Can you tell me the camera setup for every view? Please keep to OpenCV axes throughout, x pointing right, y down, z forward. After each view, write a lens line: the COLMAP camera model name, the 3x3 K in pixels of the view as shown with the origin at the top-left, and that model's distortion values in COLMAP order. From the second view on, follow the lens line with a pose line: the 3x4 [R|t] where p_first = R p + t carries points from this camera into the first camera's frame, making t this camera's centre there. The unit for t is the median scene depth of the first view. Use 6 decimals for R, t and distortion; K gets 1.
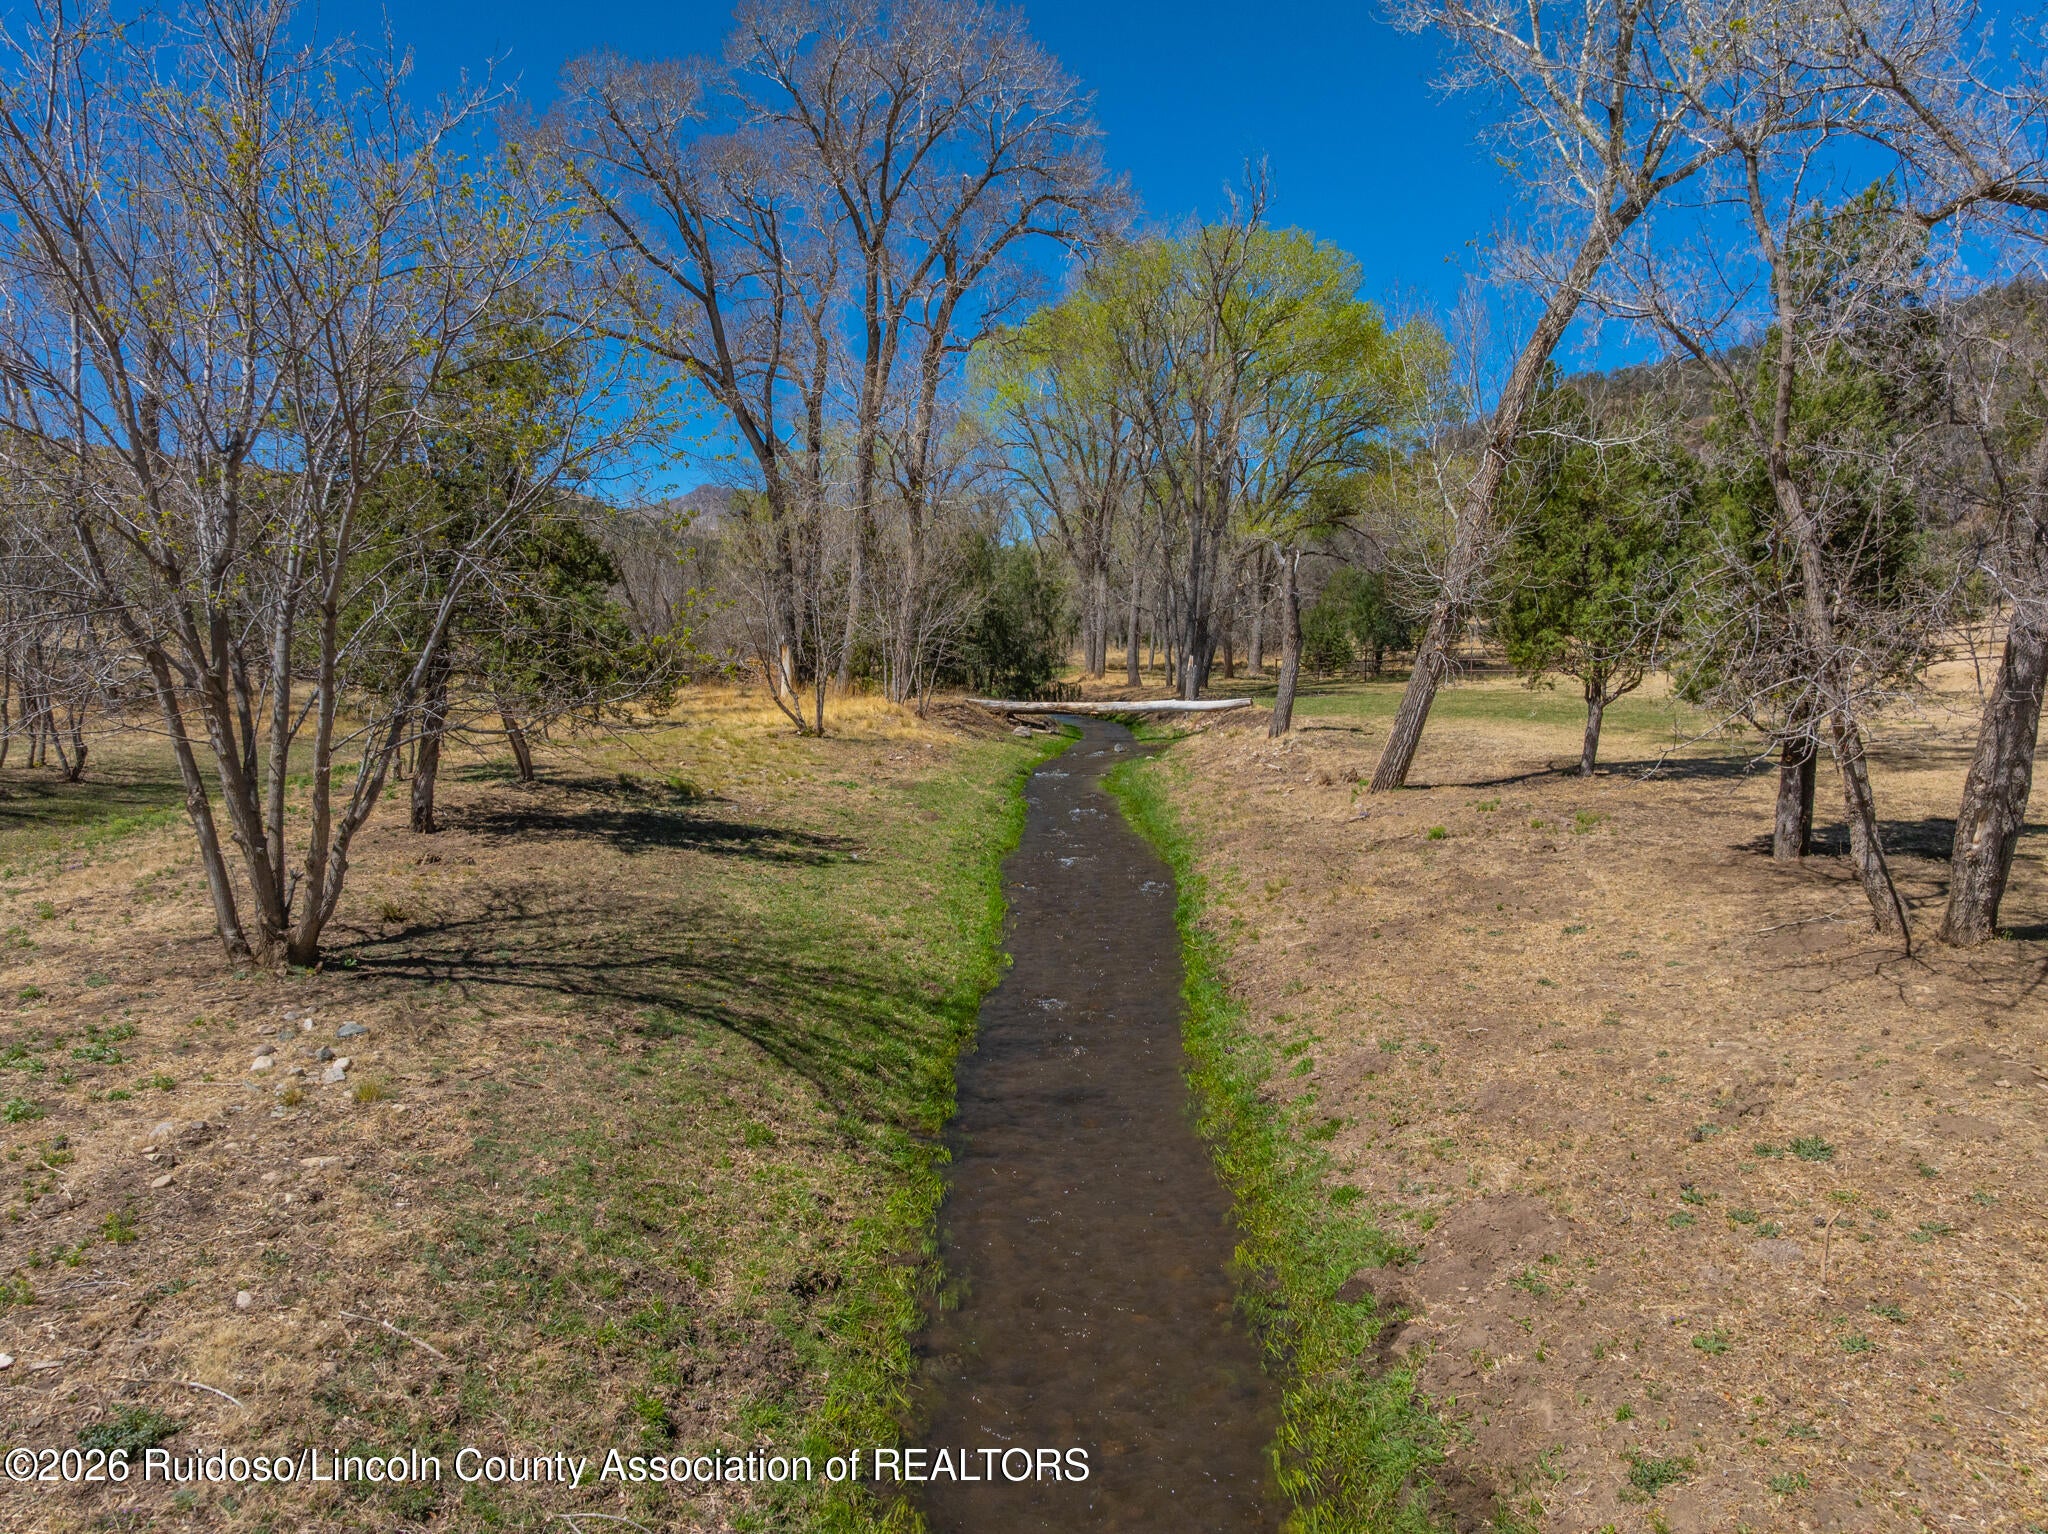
lens RADIAL K [[1488.9, 0, 1024.0], [0, 1488.9, 767.0], [0, 0, 1]] dist [-0.030926, 0.001941]
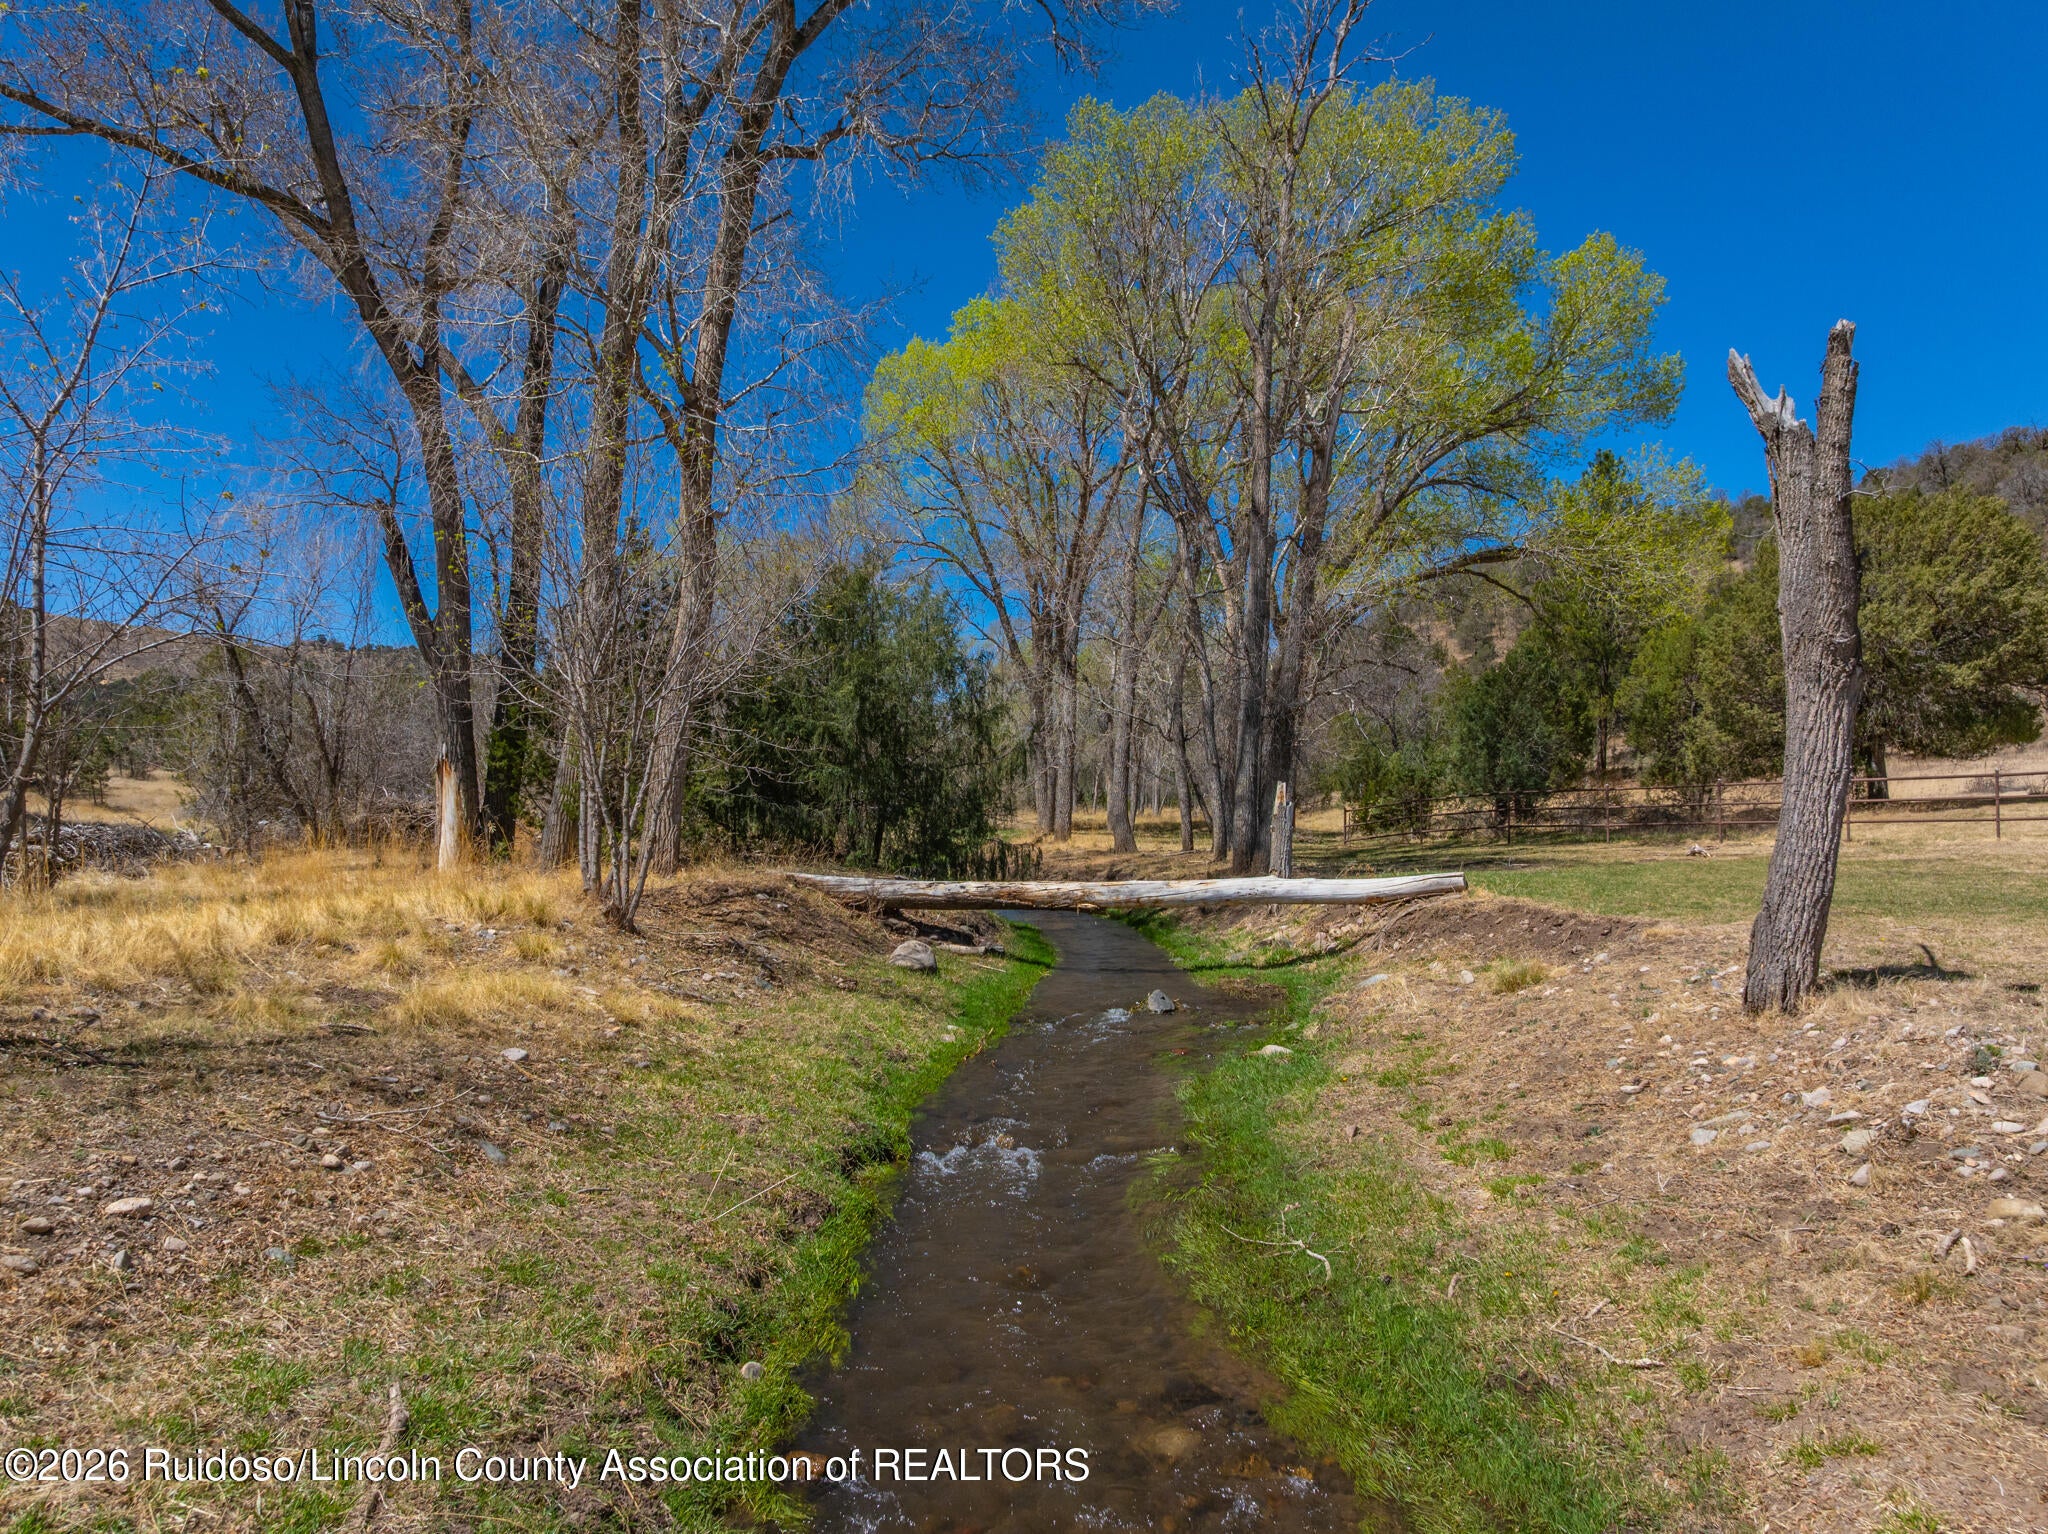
lens RADIAL K [[1473.6, 0, 1024.0], [0, 1473.6, 767.0], [0, 0, 1]] dist [-0.038535, -0.000219]
pose [[0.999110, 0.003945, 0.041996, 0.010081], [0.001025, 0.993053, -0.117660, -0.023560], [-0.042168, 0.117599, 0.992166, 0.512423]]
